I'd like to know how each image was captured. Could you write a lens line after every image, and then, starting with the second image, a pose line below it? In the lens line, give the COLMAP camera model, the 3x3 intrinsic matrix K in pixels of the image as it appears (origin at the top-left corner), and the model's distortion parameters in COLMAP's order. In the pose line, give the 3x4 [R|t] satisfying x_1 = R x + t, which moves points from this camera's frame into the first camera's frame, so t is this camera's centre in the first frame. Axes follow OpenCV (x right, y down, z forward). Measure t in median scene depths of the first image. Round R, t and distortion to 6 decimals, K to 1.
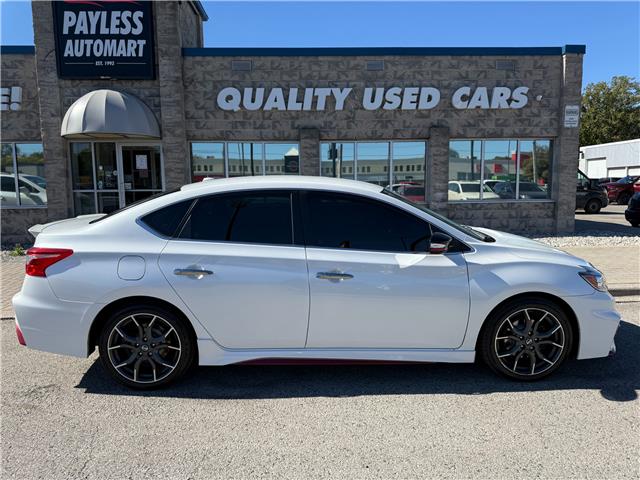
lens RADIAL K [[433.2, 0, 320.3], [0, 433.2, 246.2], [0, 0, 1]] dist [0.000041, -0.023006]
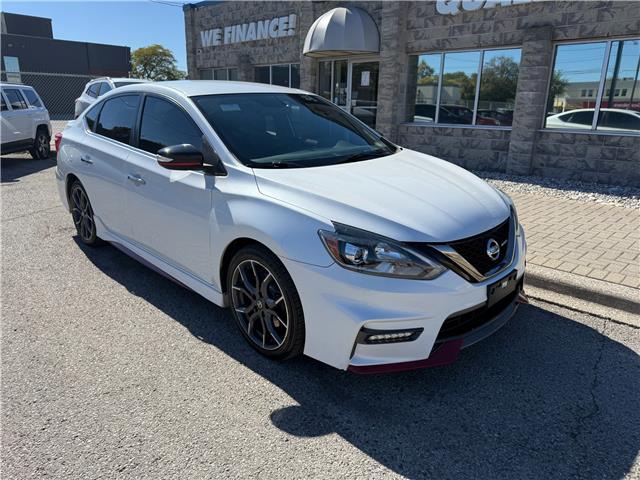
lens RADIAL K [[449.5, 0, 322.5], [0, 449.5, 236.4], [0, 0, 1]] dist [0.009906, -0.021291]
pose [[0.681339, 0.219617, -0.698245, 0.343742], [-0.120917, 0.974592, 0.188546, -0.018086], [0.721912, -0.044034, 0.690583, 0.171702]]
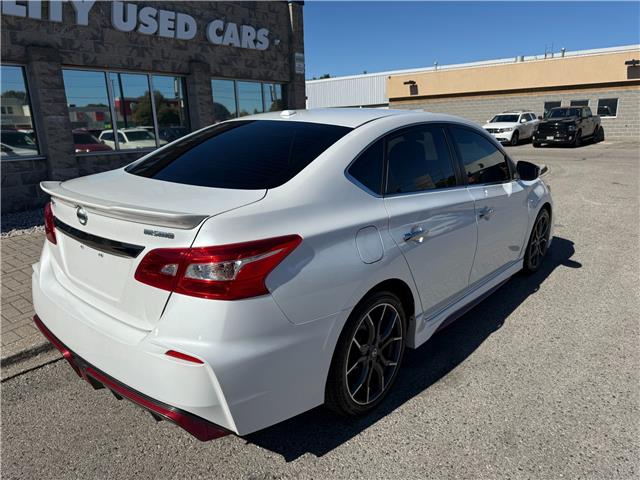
lens RADIAL K [[449.5, 0, 323.6], [0, 449.5, 236.8], [0, 0, 1]] dist [0.009906, -0.021291]
pose [[0.668639, -0.181669, 0.721053, -0.298127], [0.114394, 0.983284, 0.141659, -0.021111], [-0.734735, -0.012235, 0.678244, 0.173171]]
